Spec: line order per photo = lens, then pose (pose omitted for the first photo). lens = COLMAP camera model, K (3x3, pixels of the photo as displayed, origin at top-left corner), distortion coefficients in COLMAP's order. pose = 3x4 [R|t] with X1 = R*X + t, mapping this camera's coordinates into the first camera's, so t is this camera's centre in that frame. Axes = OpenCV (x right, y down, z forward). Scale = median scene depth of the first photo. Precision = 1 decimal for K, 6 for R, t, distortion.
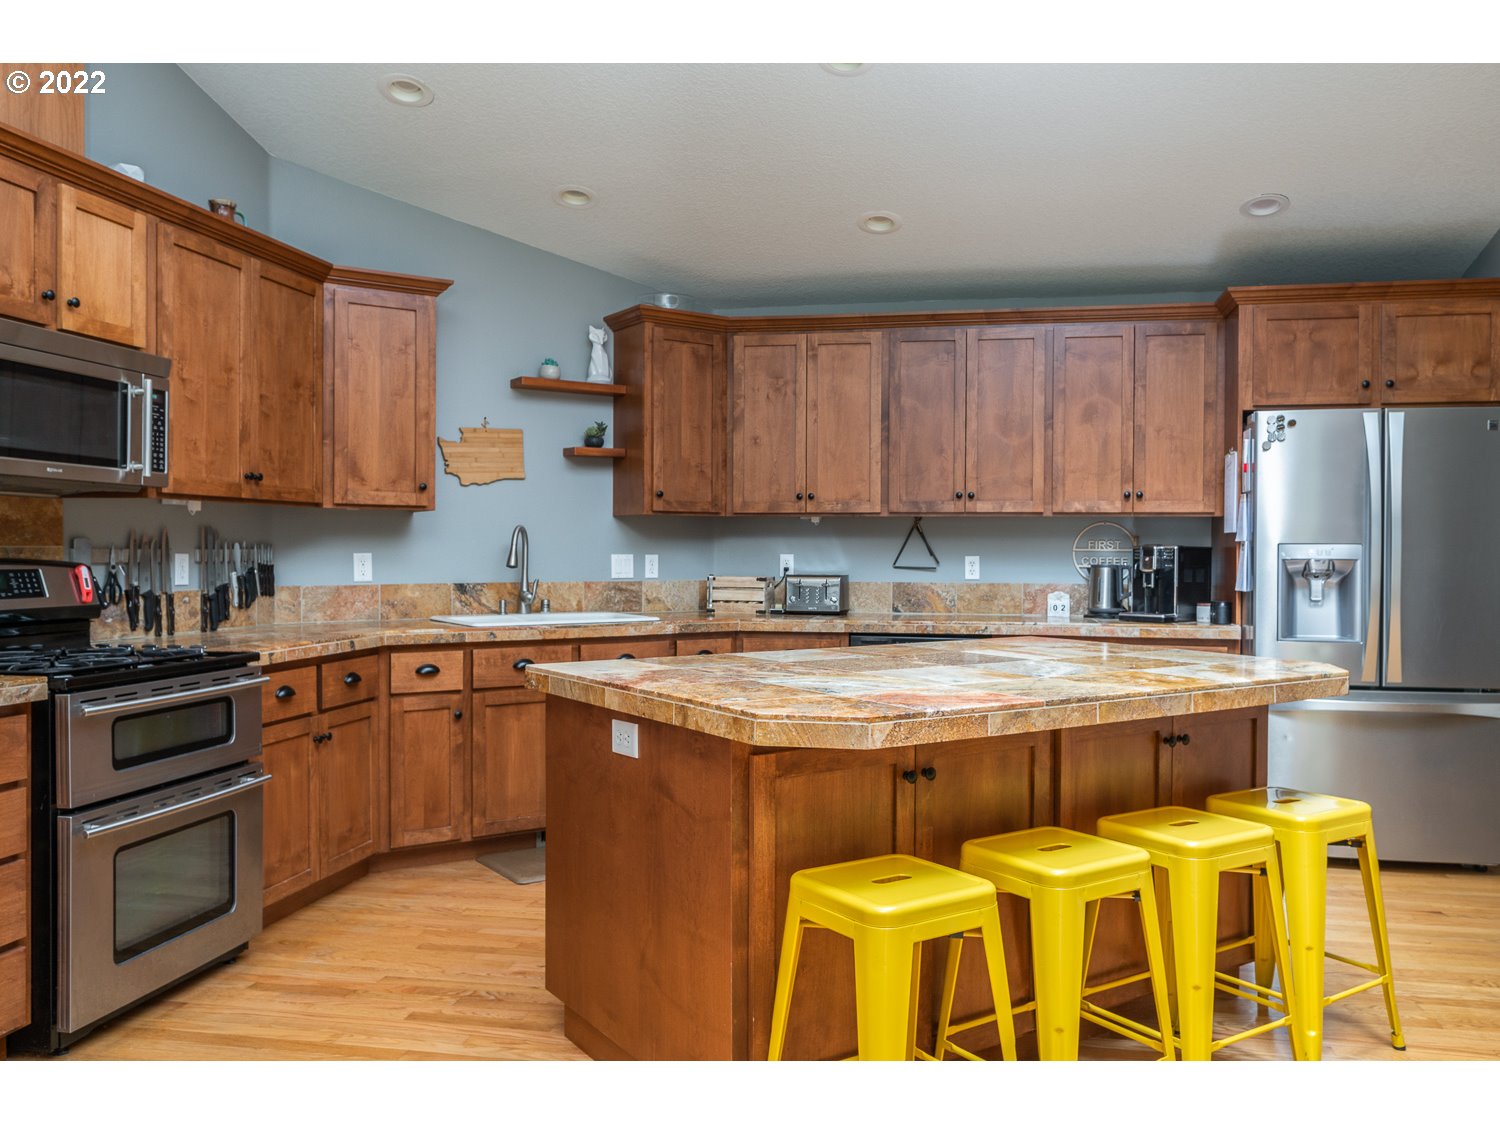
lens RADIAL K [[1181.5, 0, 781.2], [0, 1181.5, 565.5], [0, 0, 1]] dist [0.000506, -0.001360]
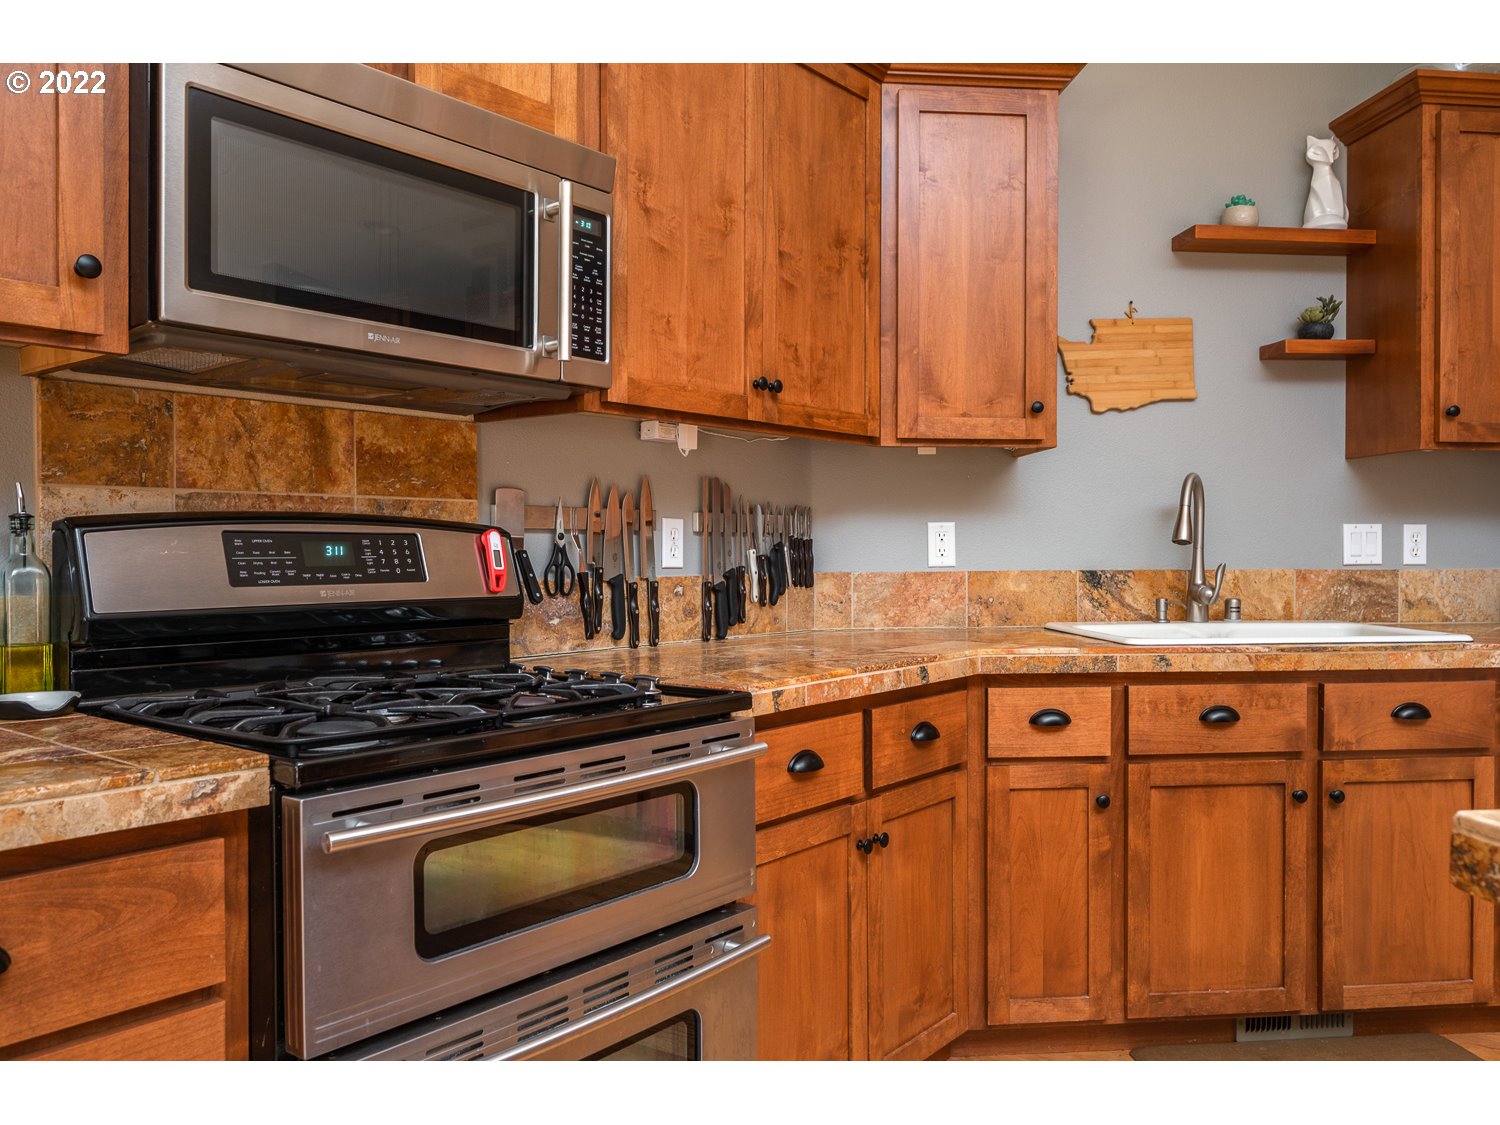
lens RADIAL K [[1163.1, 0, 760.9], [0, 1163.1, 562.7], [0, 0, 1]] dist [-0.004898, 0.000301]
pose [[0.880798, 0.000389, -0.473492, -0.149800], [-0.001075, 0.999999, -0.001178, 0.013257], [0.473491, 0.001546, 0.880797, 0.420780]]
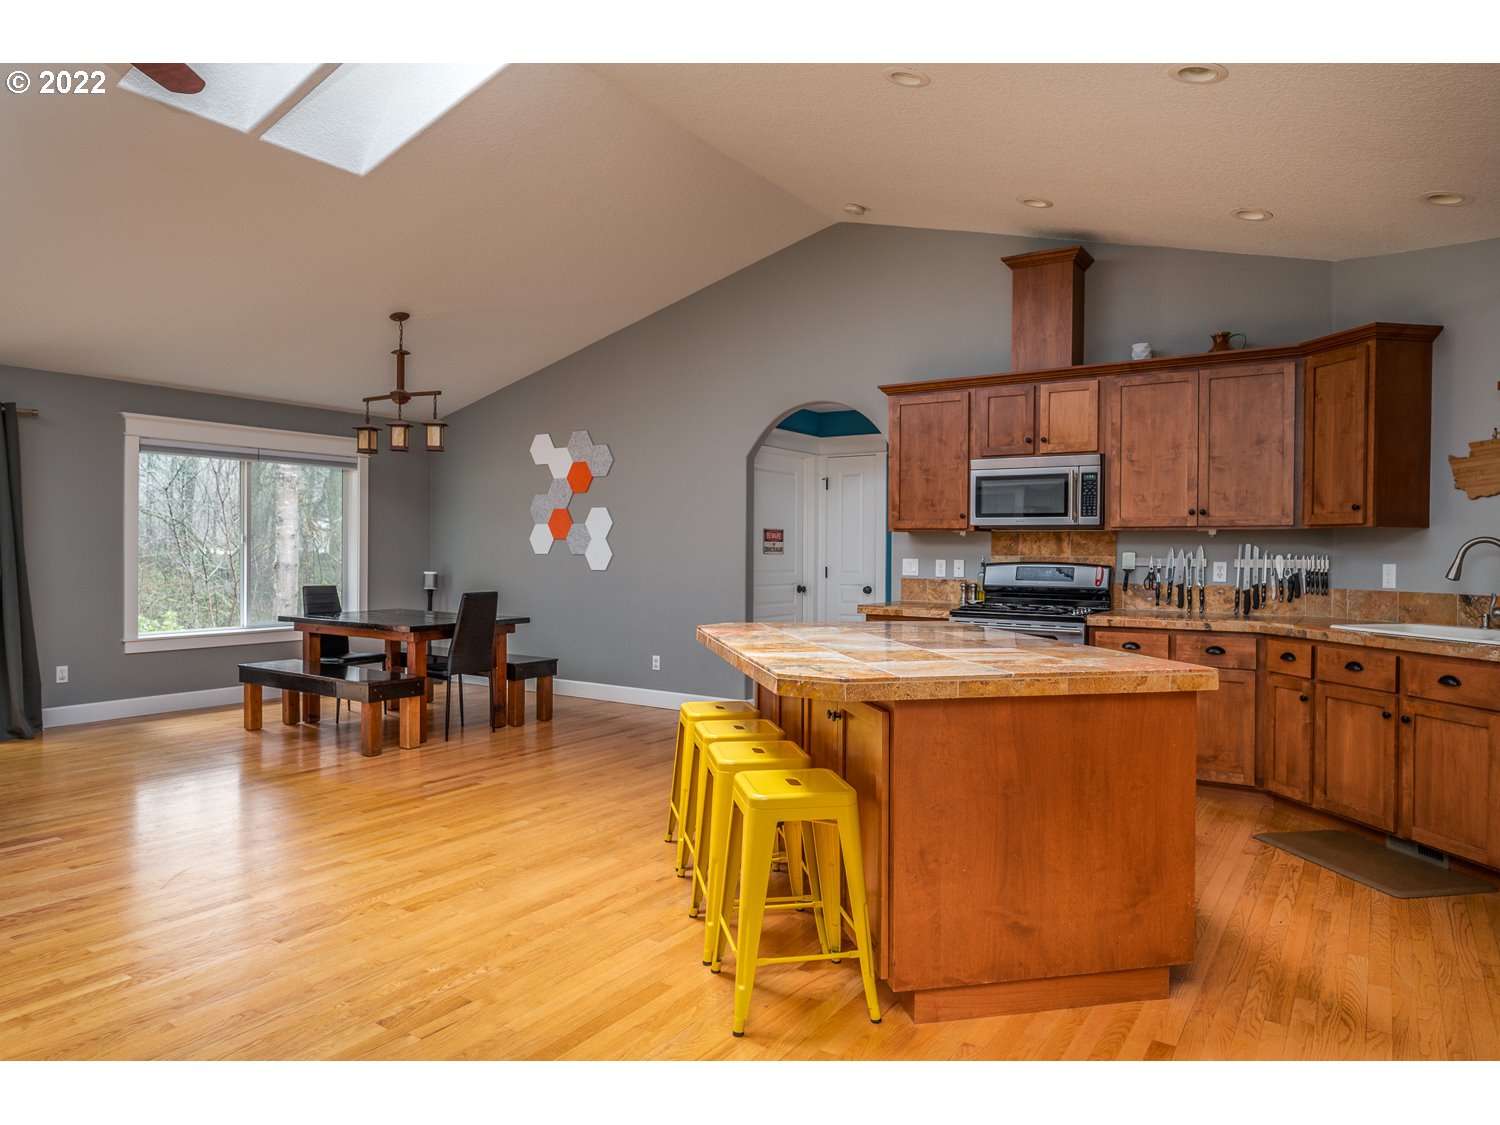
lens RADIAL K [[954.9, 0, 754.7], [0, 954.9, 557.8], [0, 0, 1]] dist [-0.004740, 0.002022]
pose [[-0.384684, 0.001568, -0.923047, 0.810273], [-0.020485, 0.999738, 0.010235, -0.014309], [0.922821, 0.022846, -0.384551, 0.827857]]
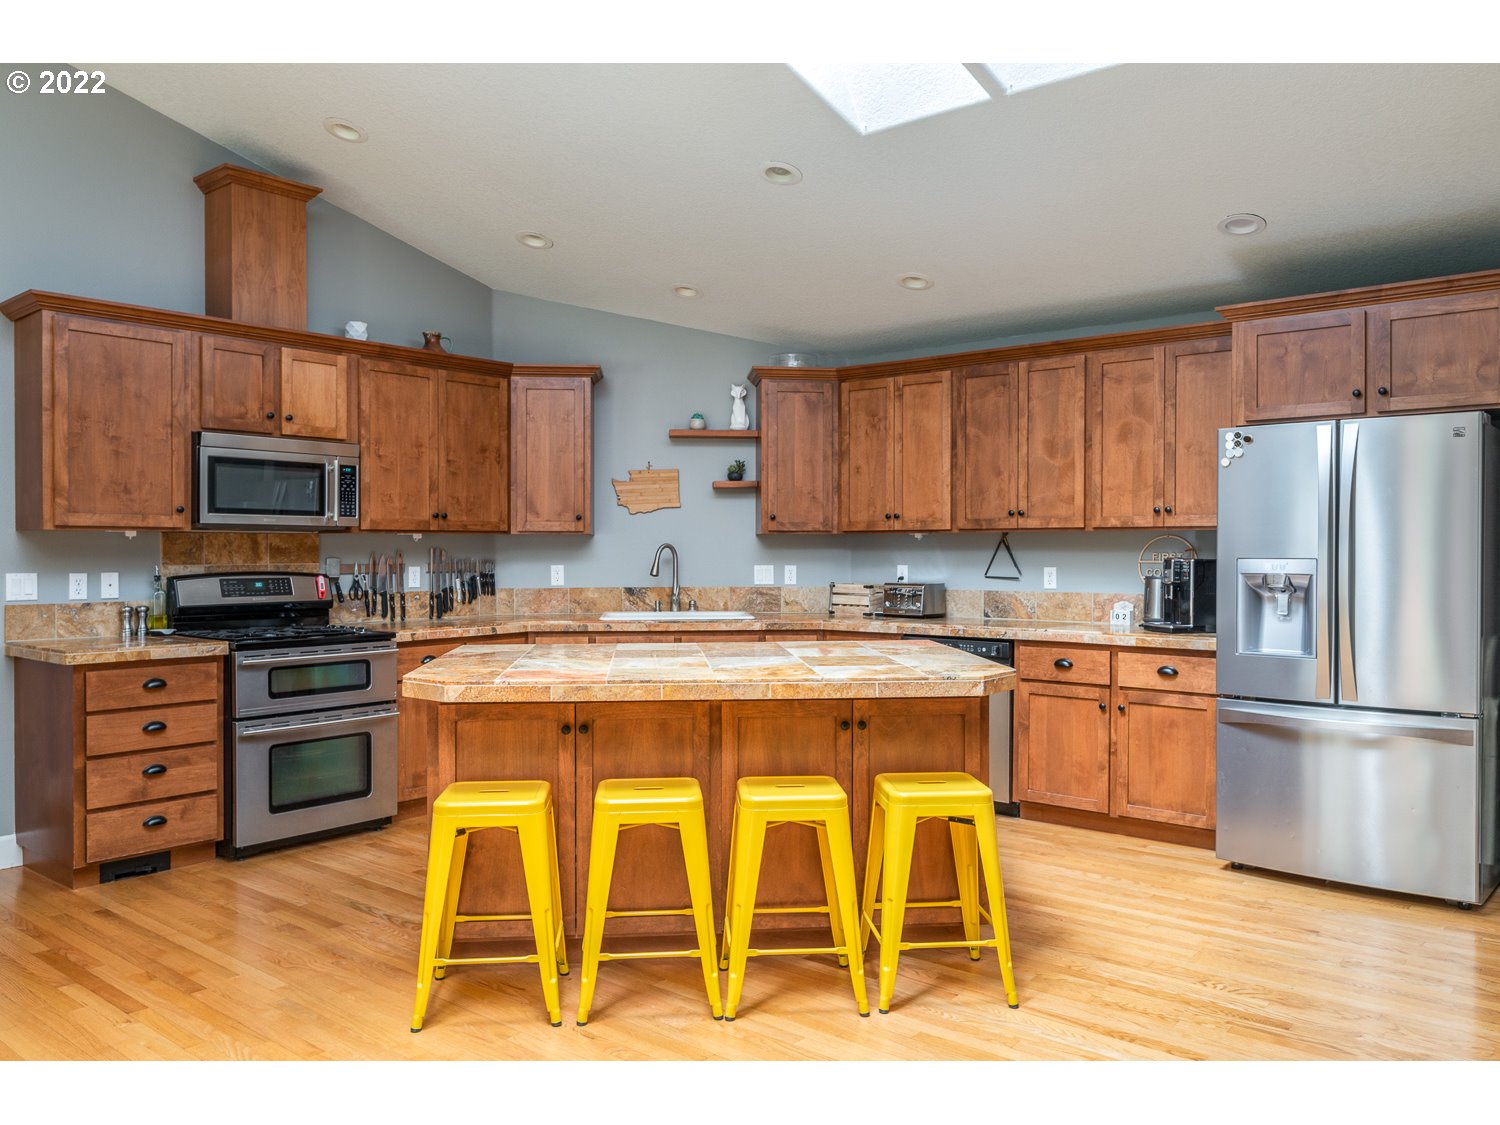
lens RADIAL K [[1130.5, 0, 757.8], [0, 1130.5, 562.9], [0, 0, 1]] dist [0.002440, 0.000258]
pose [[0.875809, 0.000670, -0.482657, 0.521122], [-0.001576, 0.999998, -0.001473, -0.012181], [0.482655, 0.002050, 0.875808, -0.051170]]
